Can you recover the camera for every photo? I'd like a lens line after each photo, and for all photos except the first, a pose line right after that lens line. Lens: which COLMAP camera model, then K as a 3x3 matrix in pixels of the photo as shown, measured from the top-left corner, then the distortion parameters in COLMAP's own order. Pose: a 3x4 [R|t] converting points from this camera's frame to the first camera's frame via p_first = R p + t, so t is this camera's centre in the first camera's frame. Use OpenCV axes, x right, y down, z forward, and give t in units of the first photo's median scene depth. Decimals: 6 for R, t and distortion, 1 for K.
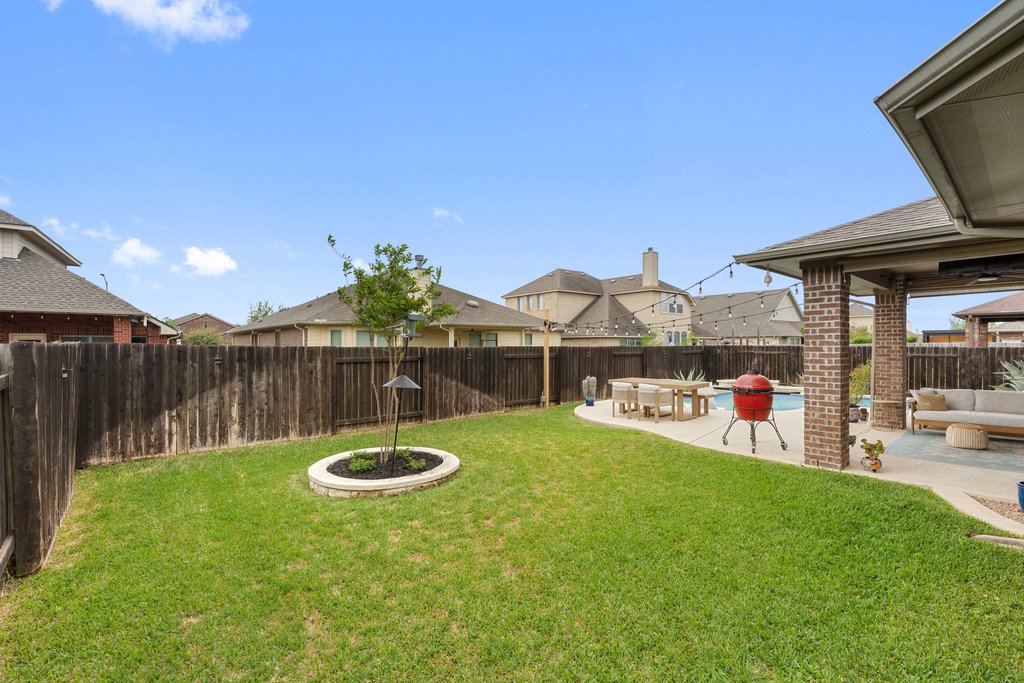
lens RADIAL K [[453.4, 0, 511.5], [0, 453.4, 339.6], [0, 0, 1]] dist [0.000941, 0.001045]
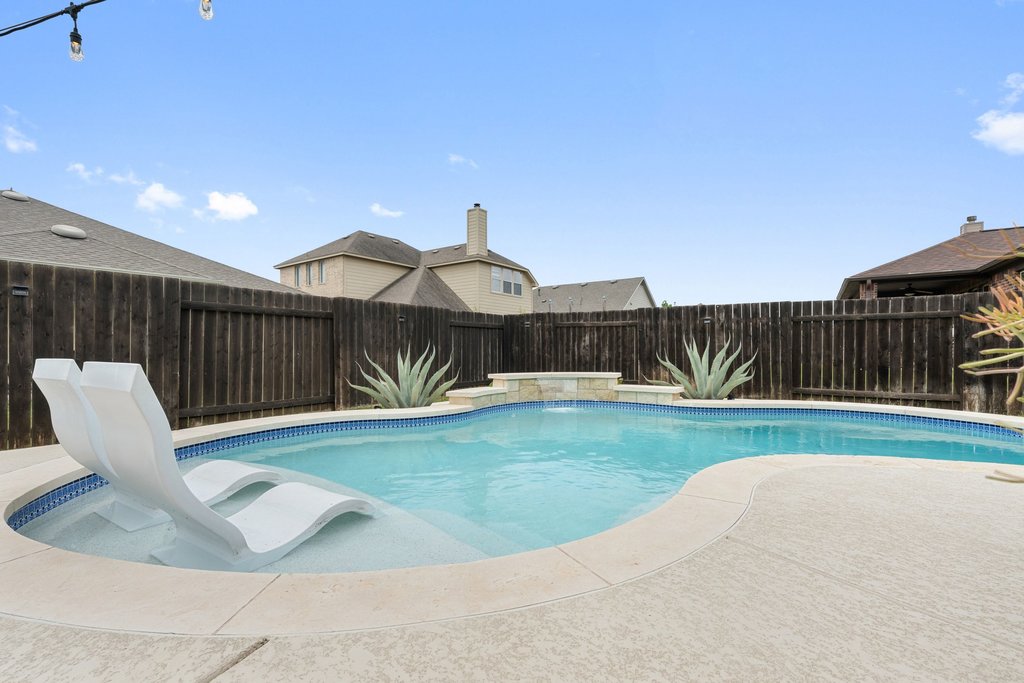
lens RADIAL K [[453.4, 0, 512.6], [0, 453.4, 343.8], [0, 0, 1]] dist [0.000941, 0.001045]
pose [[0.963884, 0.002977, 0.266306, 0.164687], [-0.002163, 0.999992, -0.003350, 0.028492], [-0.266314, 0.002653, 0.963883, 0.267838]]
